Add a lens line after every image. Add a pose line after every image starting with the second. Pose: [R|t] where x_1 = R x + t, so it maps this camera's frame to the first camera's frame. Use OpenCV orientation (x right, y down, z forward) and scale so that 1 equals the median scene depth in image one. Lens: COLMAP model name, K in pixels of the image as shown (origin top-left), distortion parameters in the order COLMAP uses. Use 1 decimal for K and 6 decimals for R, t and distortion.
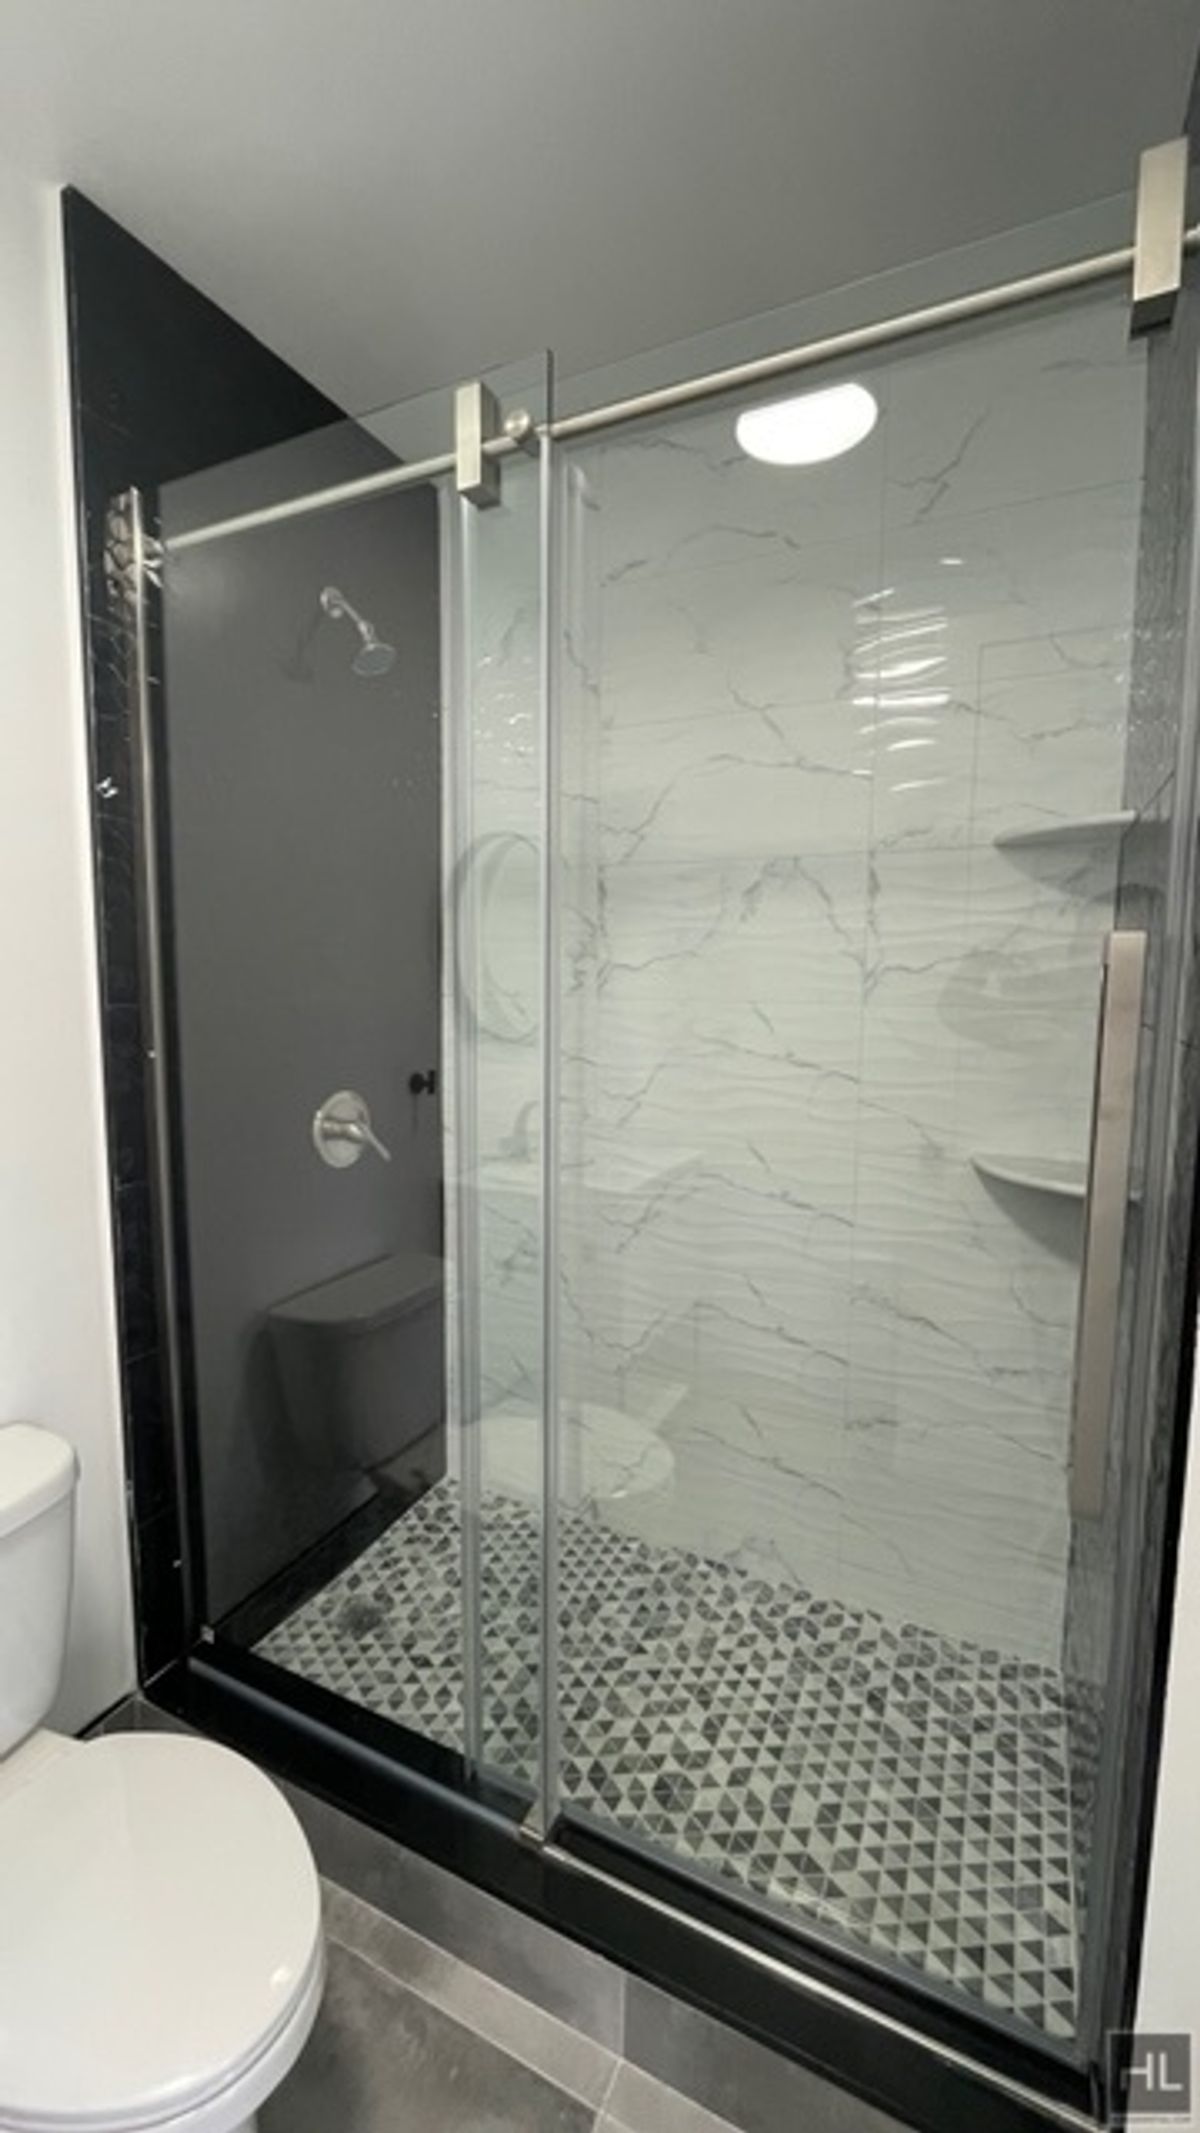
lens RADIAL K [[861.5, 0, 603.5], [0, 861.5, 1063.2], [0, 0, 1]] dist [-0.002936, -0.000361]
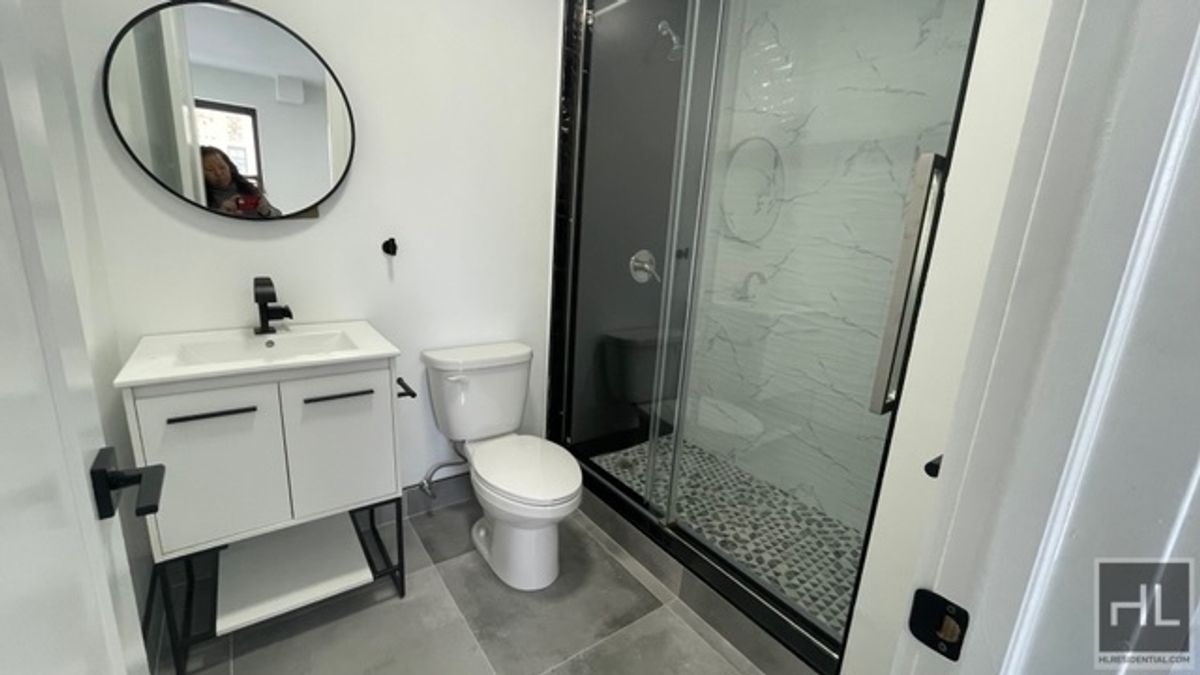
lens RADIAL K [[484.7, 0, 600.0], [0, 484.7, 337.5], [0, 0, 1]] dist [-0.002936, -0.000361]
pose [[0.884883, 0.153915, -0.439650, 0.214566], [-0.105404, 0.985513, 0.132868, 0.109254], [0.453731, -0.071232, 0.888287, -0.251667]]
